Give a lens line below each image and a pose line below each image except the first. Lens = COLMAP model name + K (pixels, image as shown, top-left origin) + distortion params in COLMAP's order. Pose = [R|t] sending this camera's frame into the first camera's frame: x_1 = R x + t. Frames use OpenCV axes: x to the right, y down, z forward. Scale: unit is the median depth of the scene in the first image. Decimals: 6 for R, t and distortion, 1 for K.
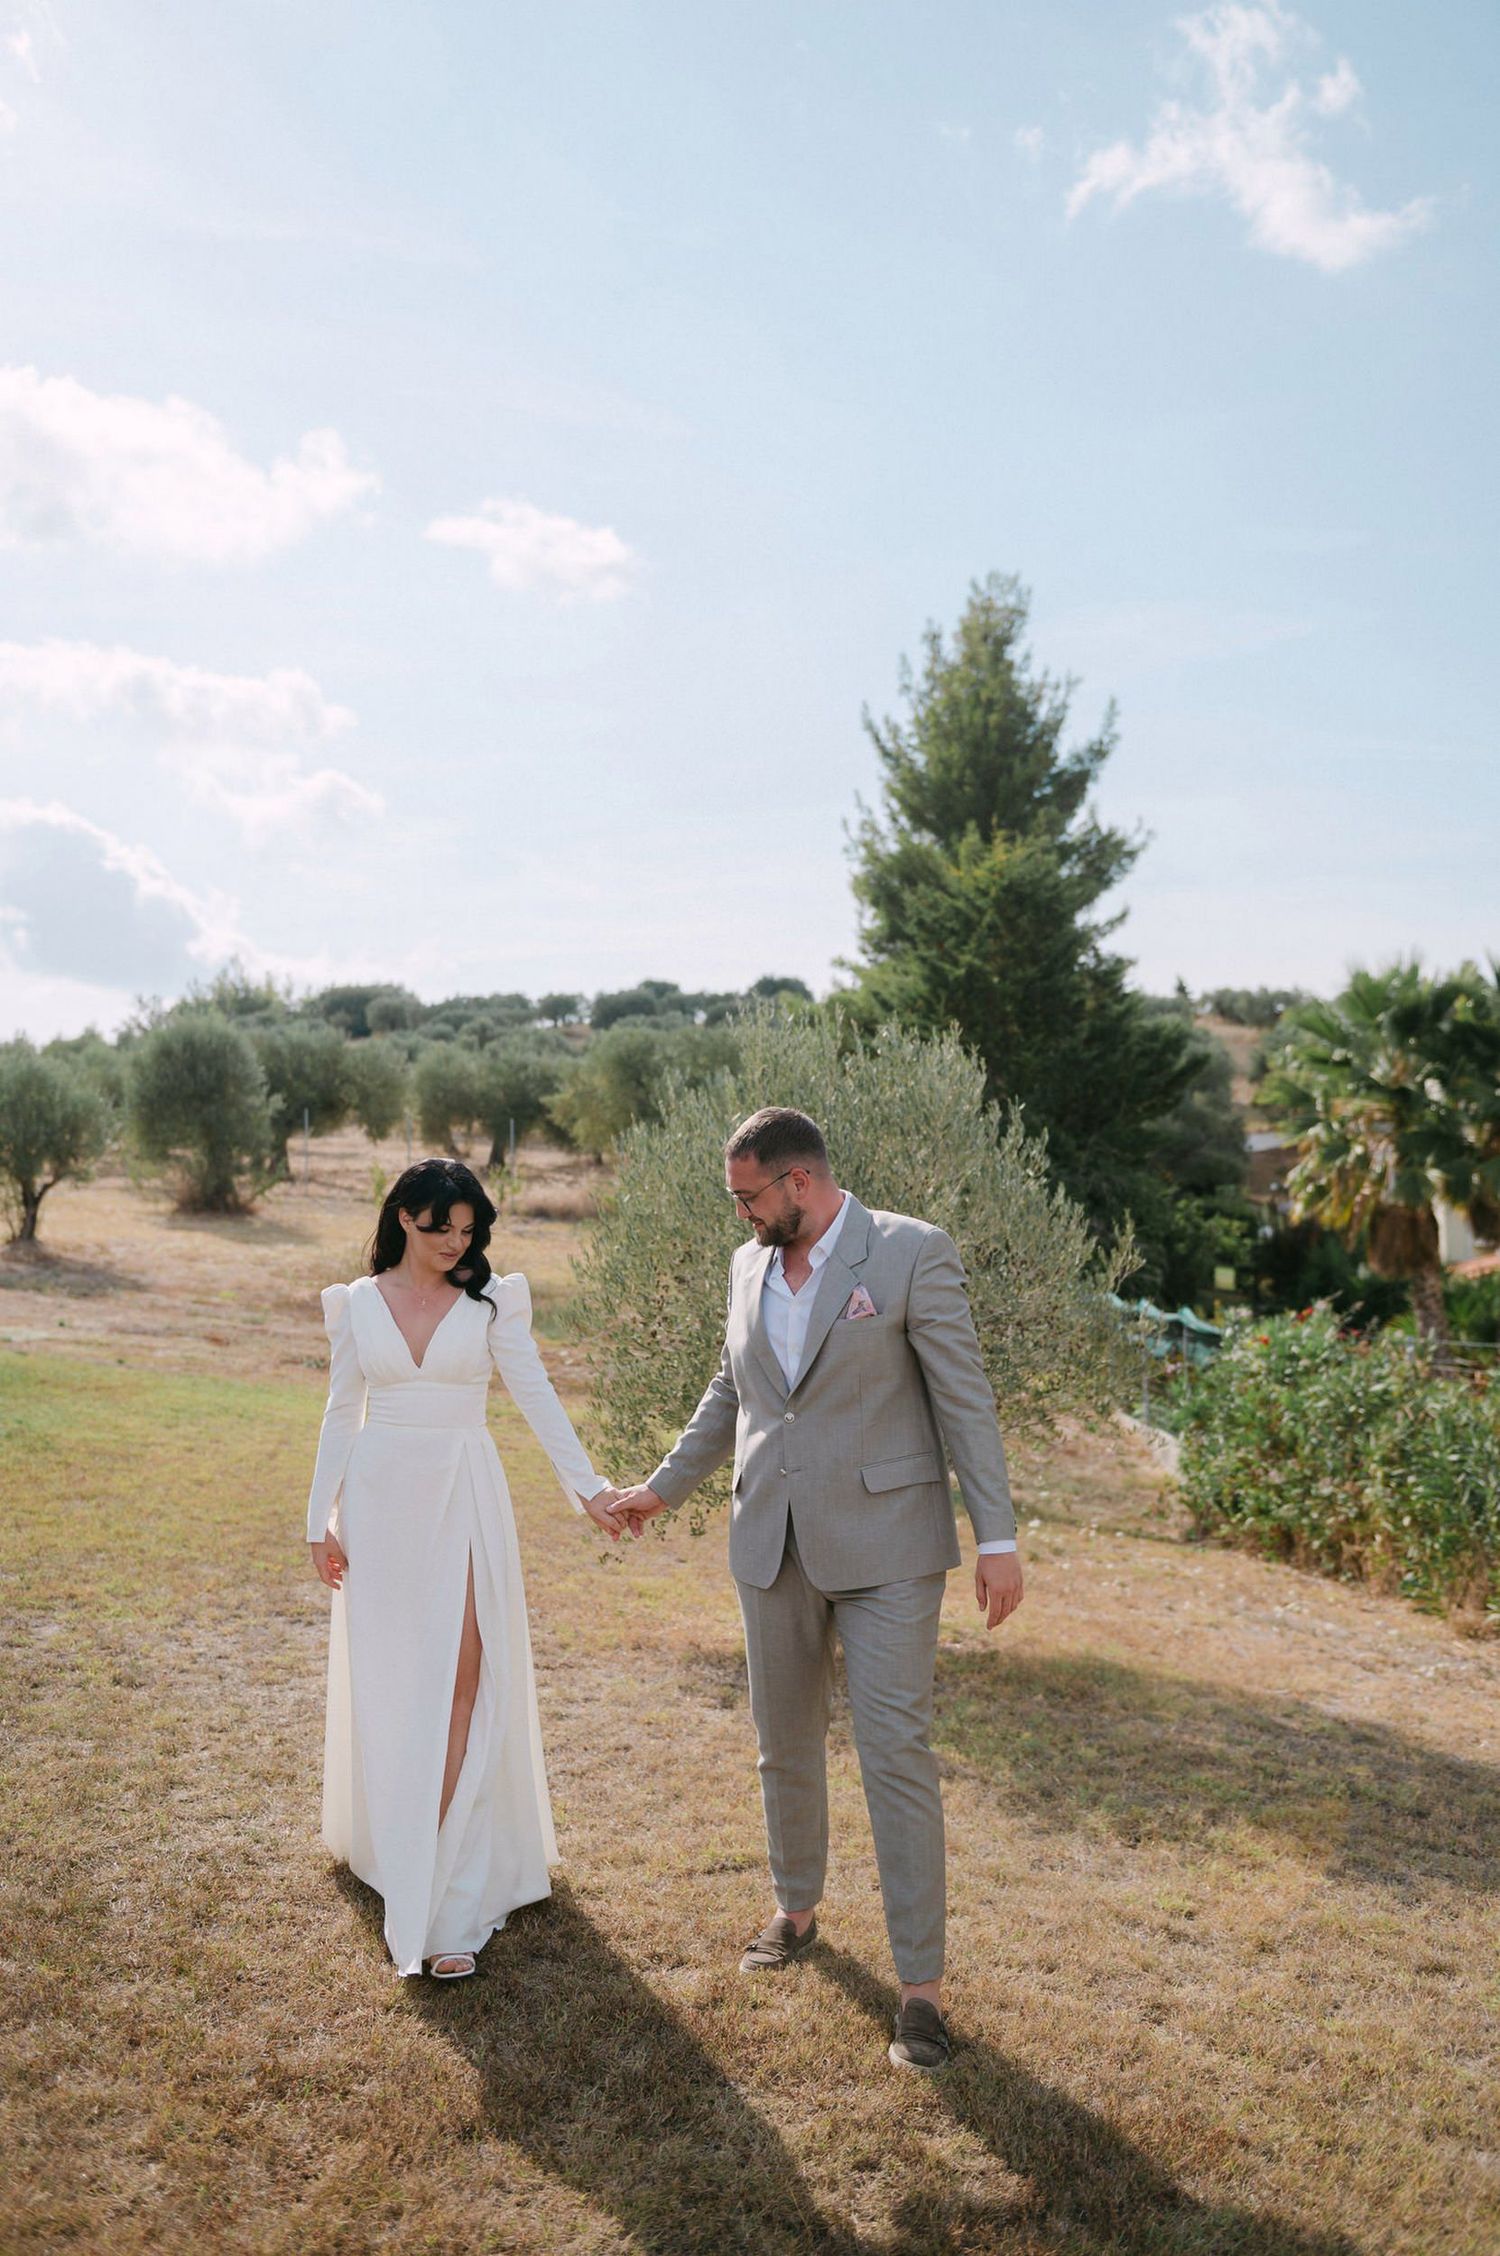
lens RADIAL K [[1932.6, 0, 750.1], [0, 1932.6, 1084.2], [0, 0, 1]] dist [-0.006668, -0.002367]
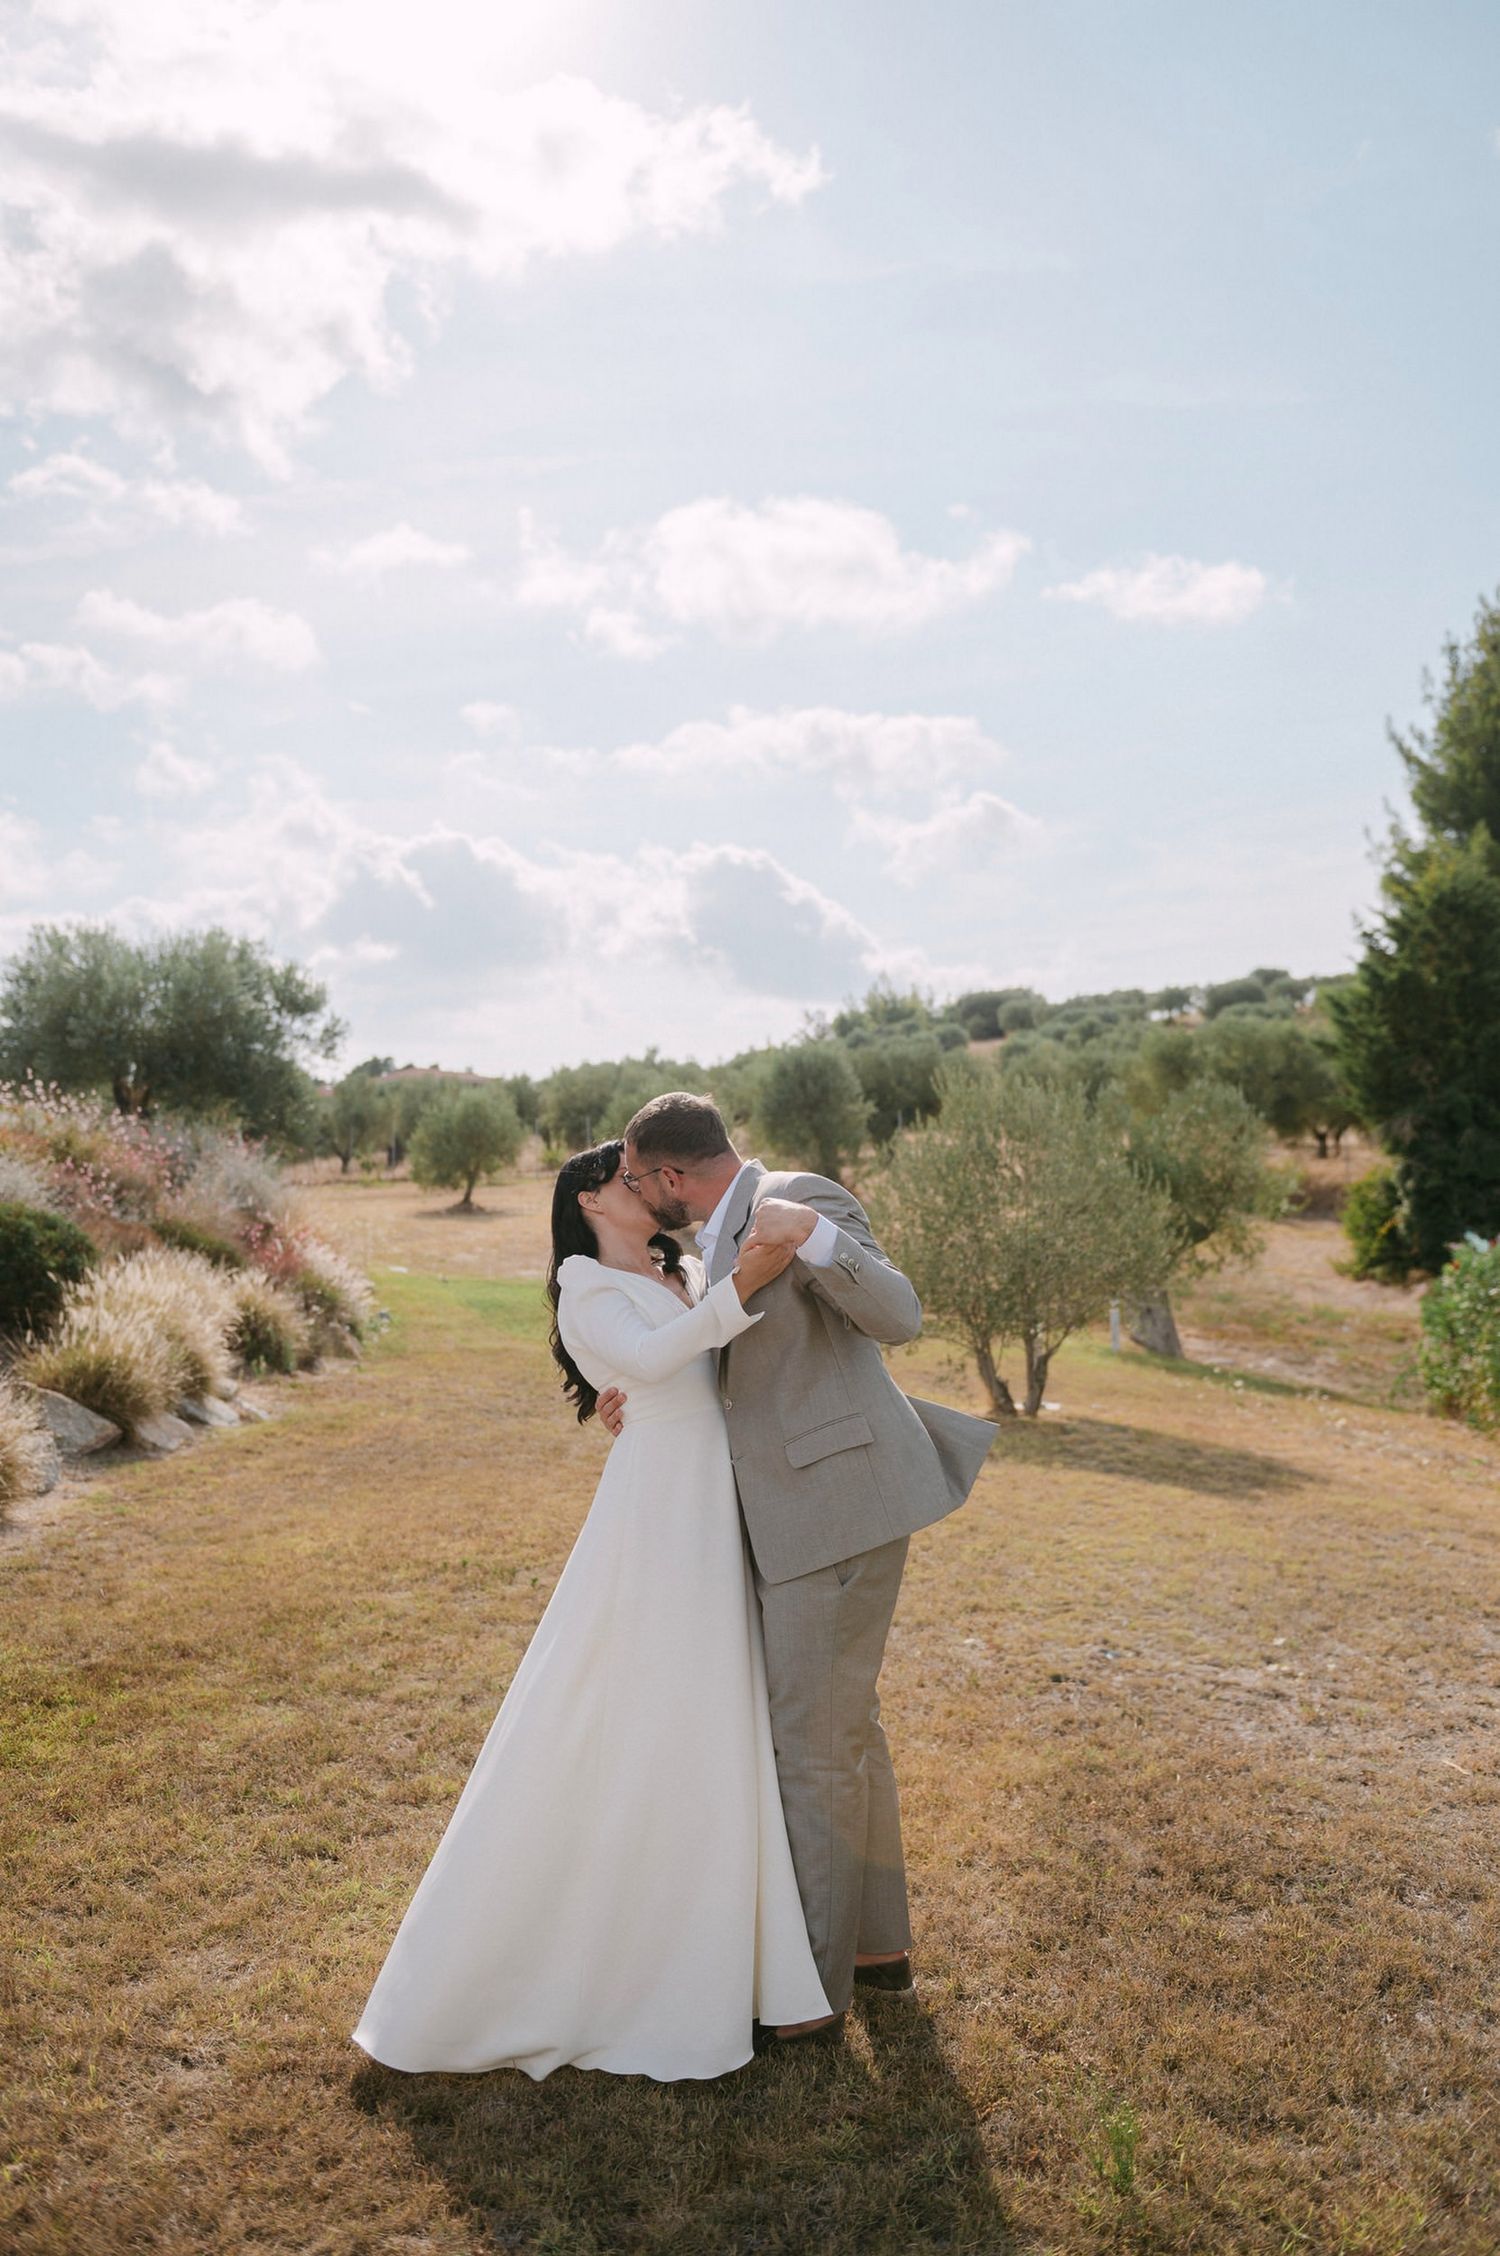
lens RADIAL K [[1886.0, 0, 757.9], [0, 1886.0, 1084.9], [0, 0, 1]] dist [0.003557, -0.006402]
pose [[0.938085, -0.048934, -0.342932, 0.080395], [0.051776, 0.998658, -0.000869, -0.006105], [0.342515, -0.016941, 0.939360, -0.130621]]
